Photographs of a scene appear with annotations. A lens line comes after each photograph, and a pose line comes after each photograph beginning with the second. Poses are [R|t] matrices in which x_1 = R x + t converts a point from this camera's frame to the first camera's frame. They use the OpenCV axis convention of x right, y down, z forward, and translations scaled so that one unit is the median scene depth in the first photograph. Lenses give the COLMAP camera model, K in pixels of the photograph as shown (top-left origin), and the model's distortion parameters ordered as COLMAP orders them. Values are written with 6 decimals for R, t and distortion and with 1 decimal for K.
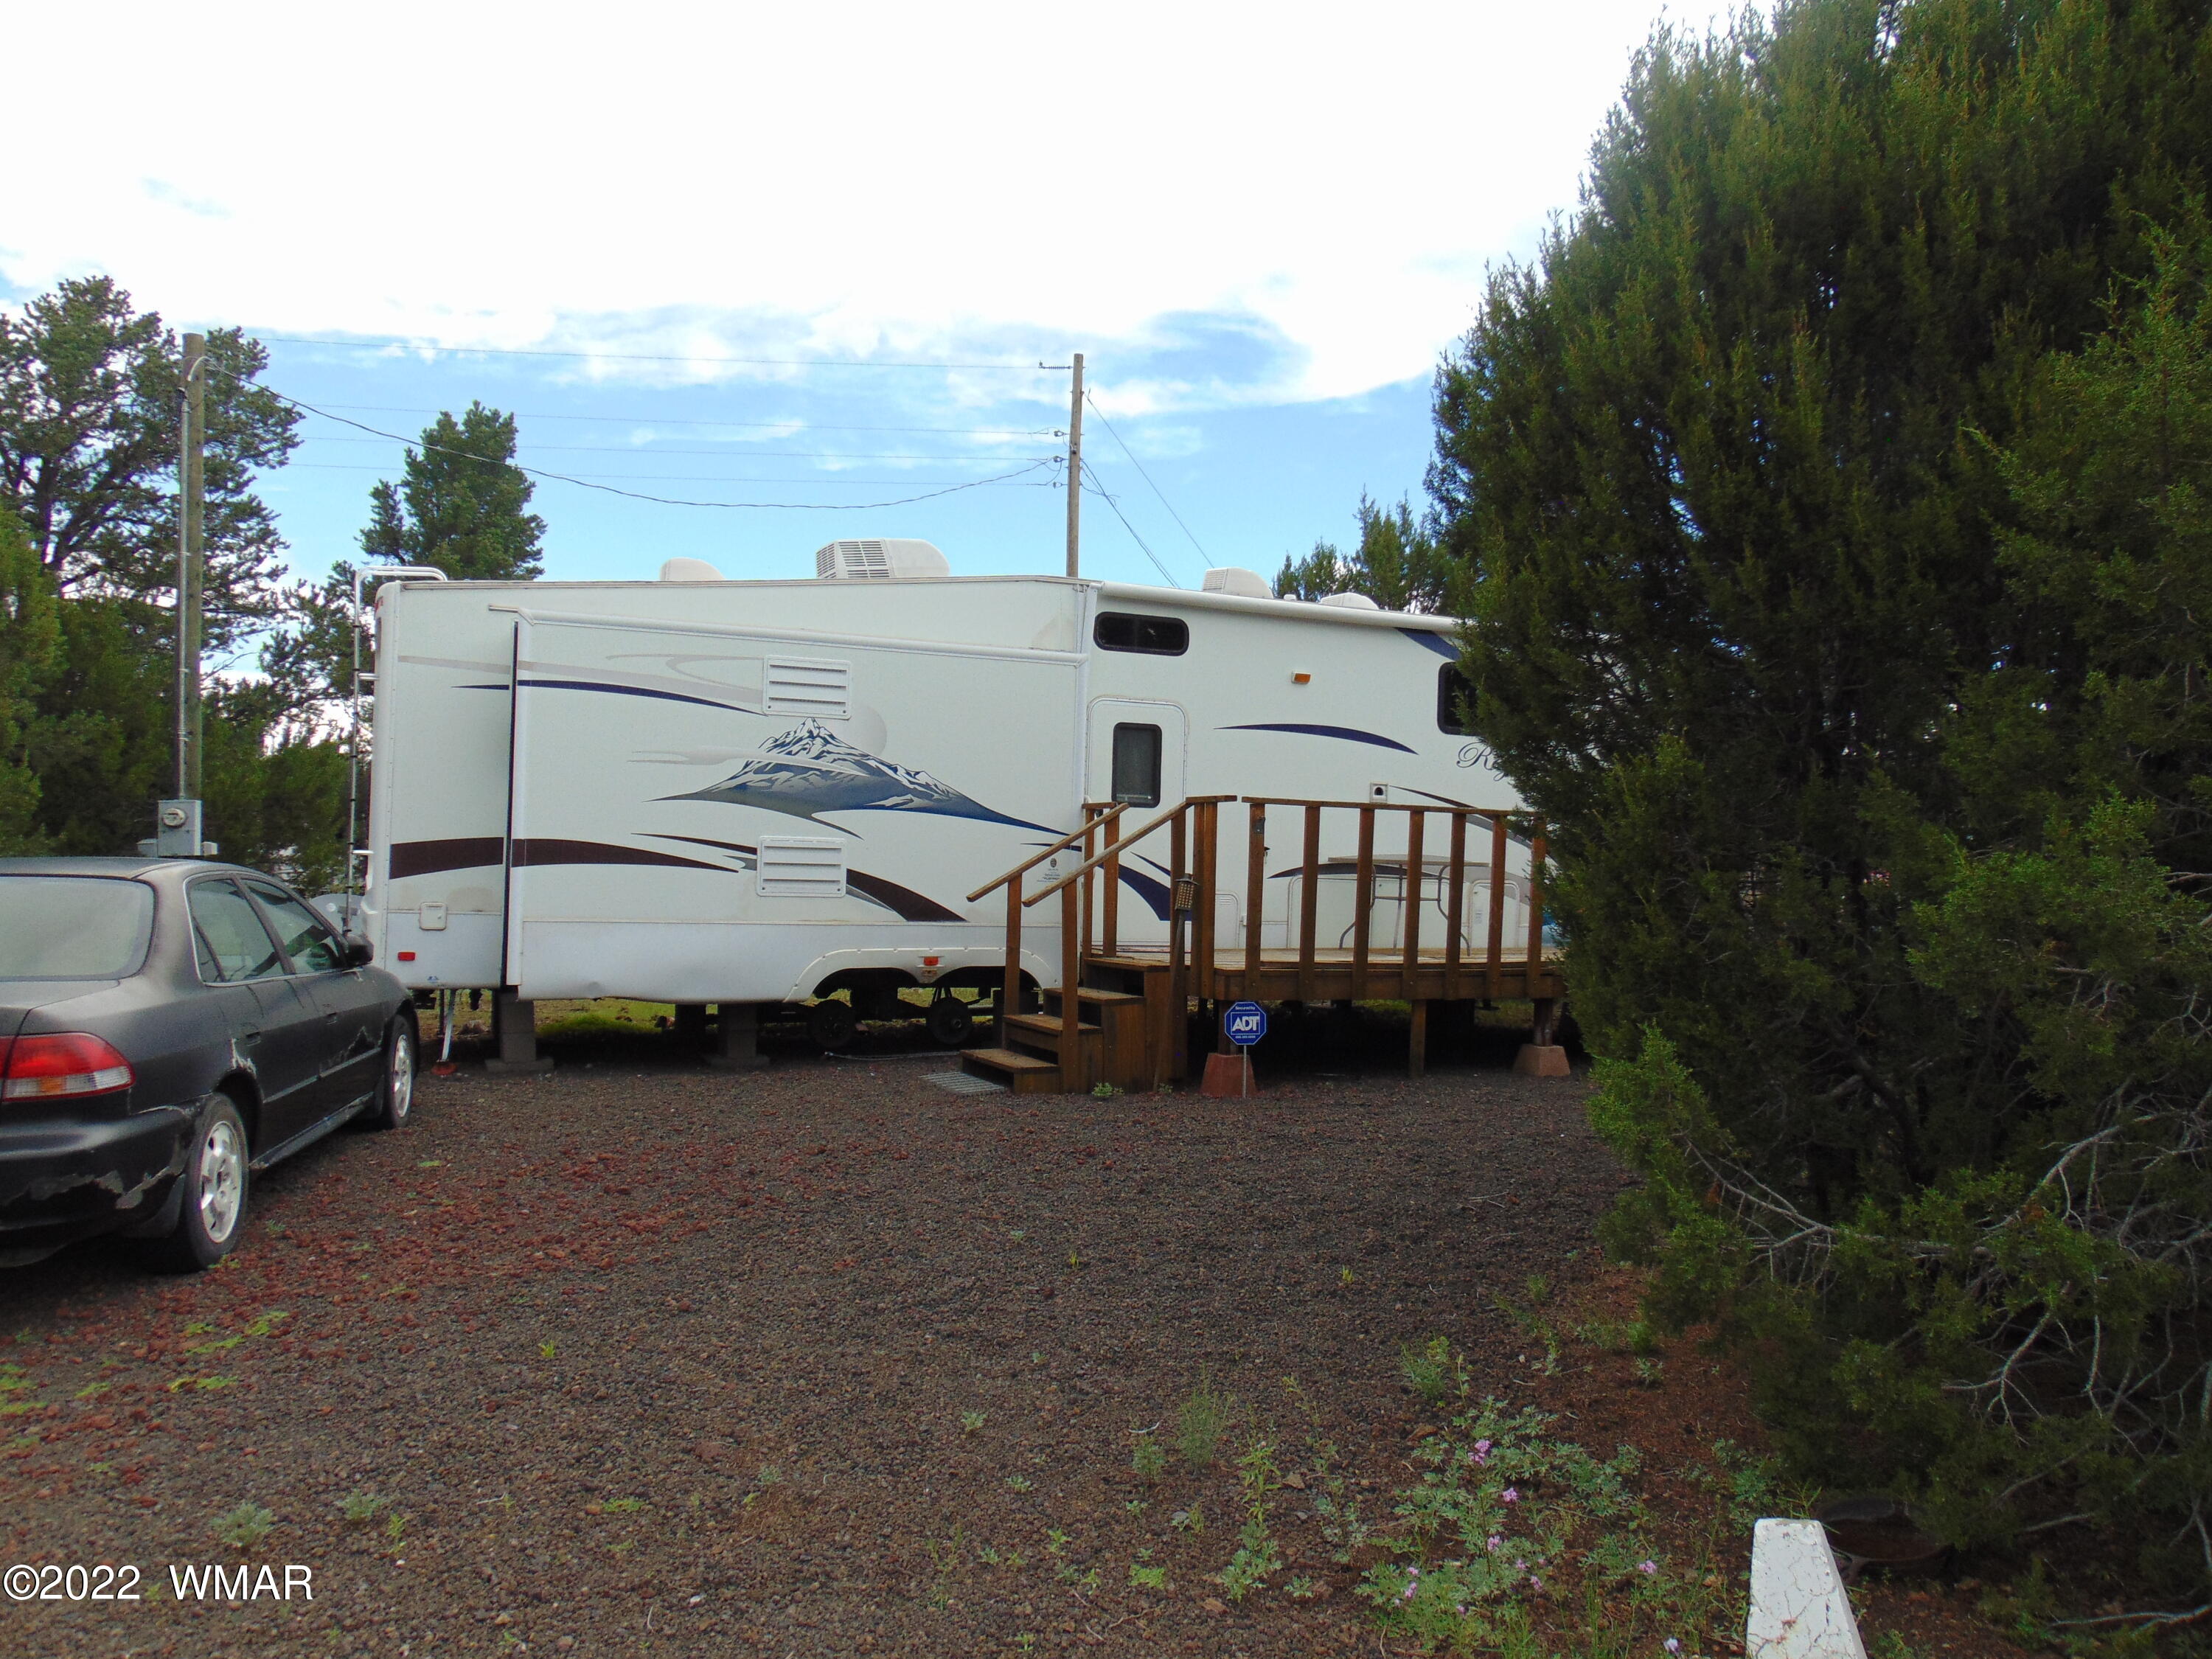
lens RADIAL K [[1666.8, 0, 1108.9], [0, 1666.8, 838.0], [0, 0, 1]] dist [-0.036076, 0.076951]
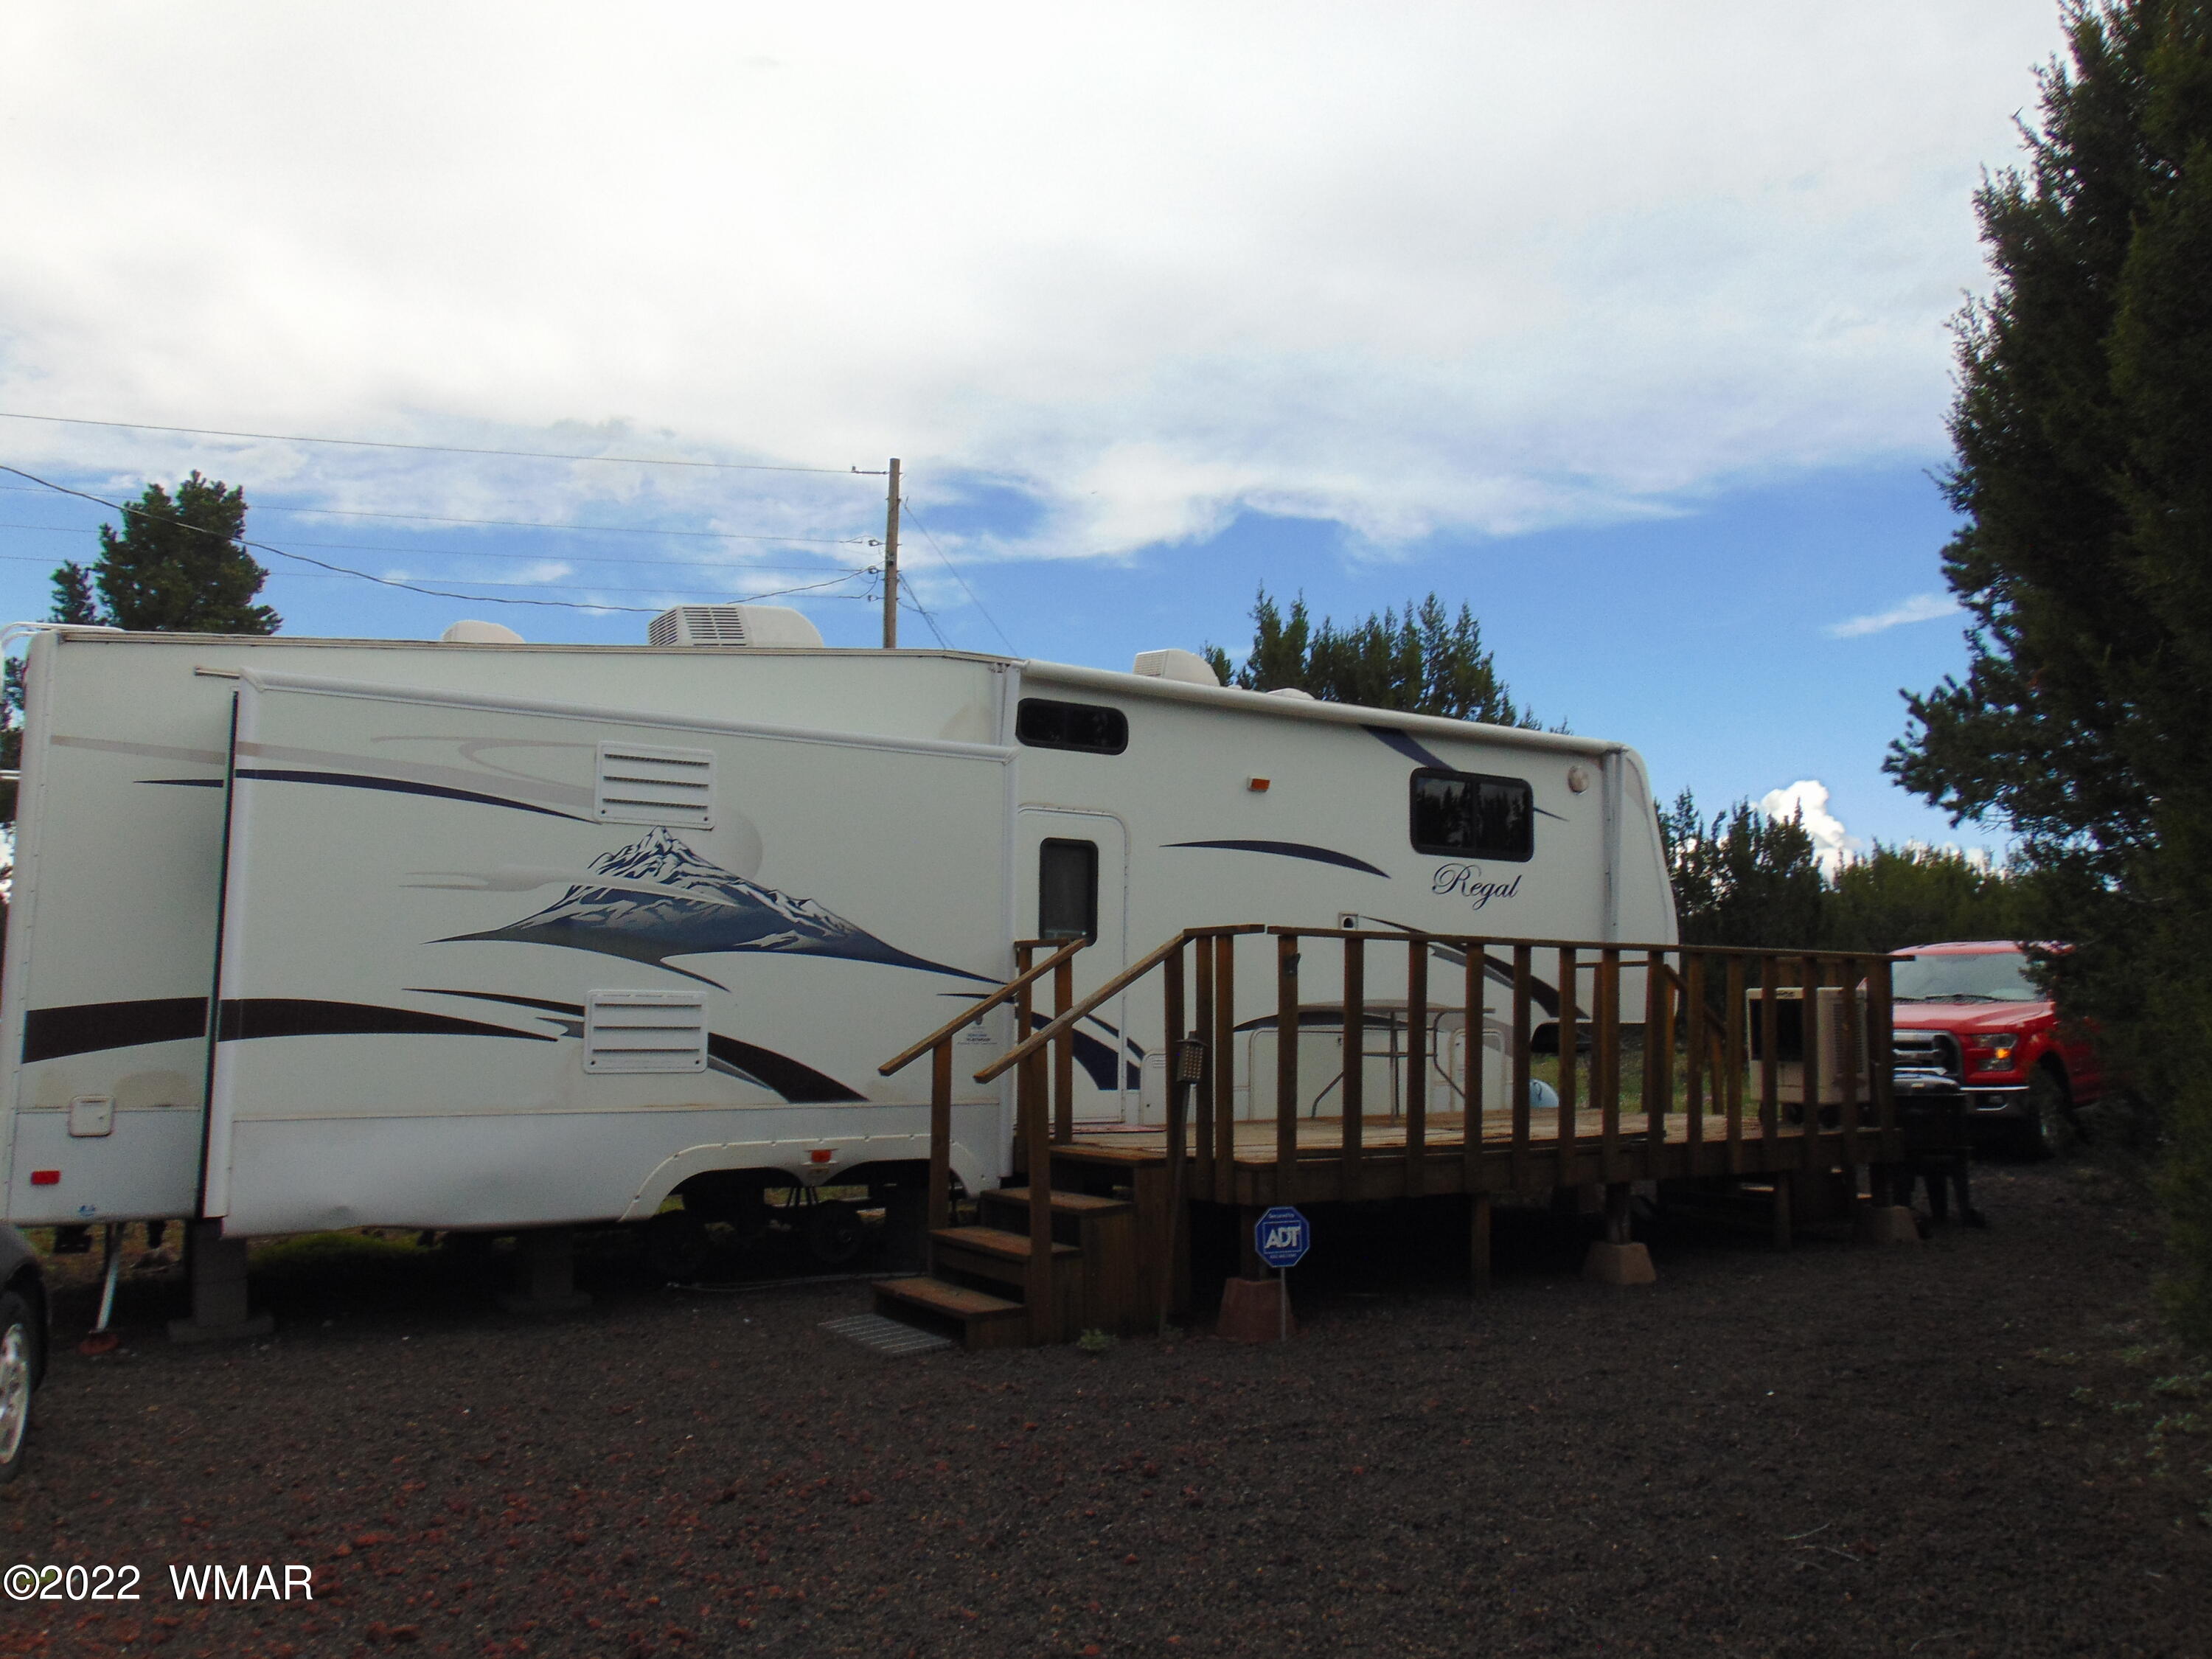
lens RADIAL K [[1666.8, 0, 1108.9], [0, 1666.8, 838.0], [0, 0, 1]] dist [-0.036076, 0.076951]
pose [[0.990082, -0.003271, 0.140452, -0.085452], [0.015391, 0.996237, -0.085294, -0.001789], [-0.139644, 0.086610, 0.986407, 0.247862]]
